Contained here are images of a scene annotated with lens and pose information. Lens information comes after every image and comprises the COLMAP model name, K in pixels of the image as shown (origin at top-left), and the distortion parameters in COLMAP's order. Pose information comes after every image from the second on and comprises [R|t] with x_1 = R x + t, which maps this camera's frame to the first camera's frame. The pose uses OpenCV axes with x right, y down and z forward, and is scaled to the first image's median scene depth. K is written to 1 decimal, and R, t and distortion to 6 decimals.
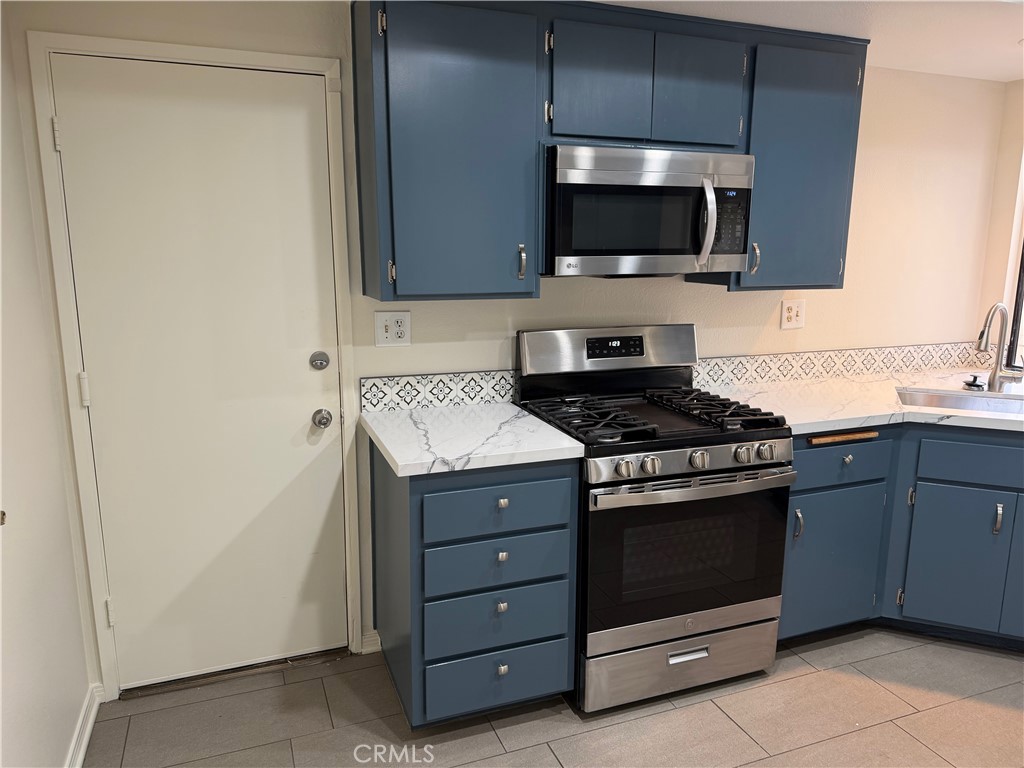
lens RADIAL K [[737.9, 0, 515.6], [0, 737.9, 386.2], [0, 0, 1]] dist [0.164737, -0.325088]
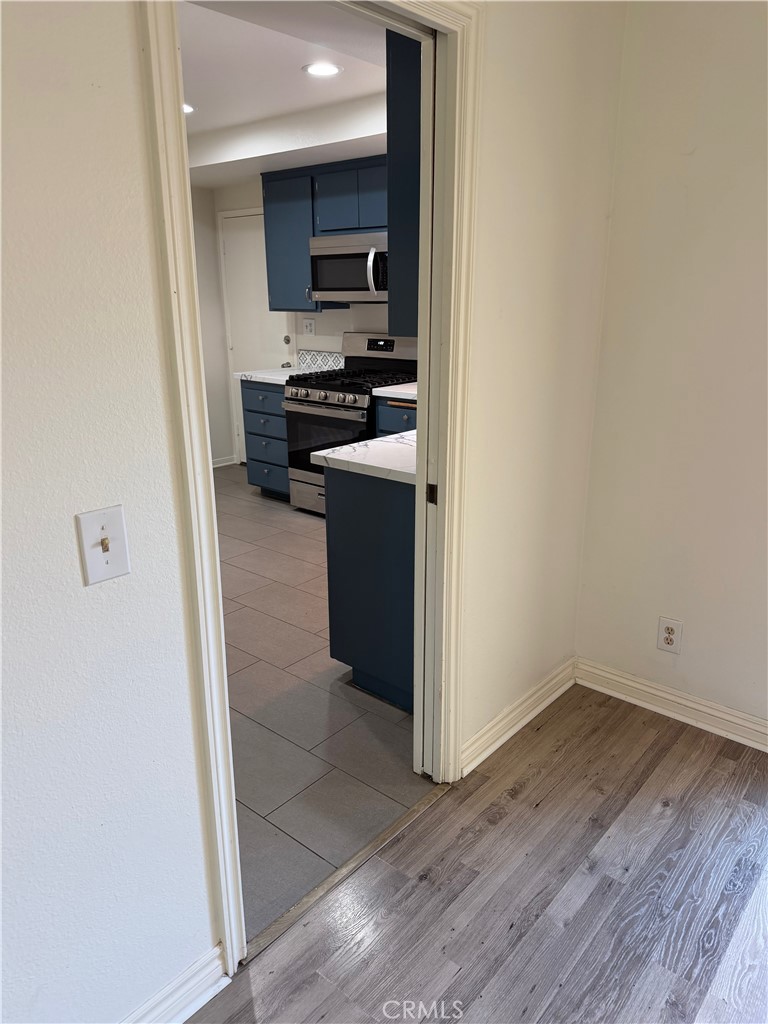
lens RADIAL K [[726.0, 0, 384.0], [0, 726.0, 512.0], [0, 0, 1]] dist [0.113818, -0.201119]
pose [[0.475899, 0.251327, -0.842825, 1.926158], [-0.163861, 0.966859, 0.195789, -0.011180], [0.864100, 0.044931, 0.501310, 0.153471]]
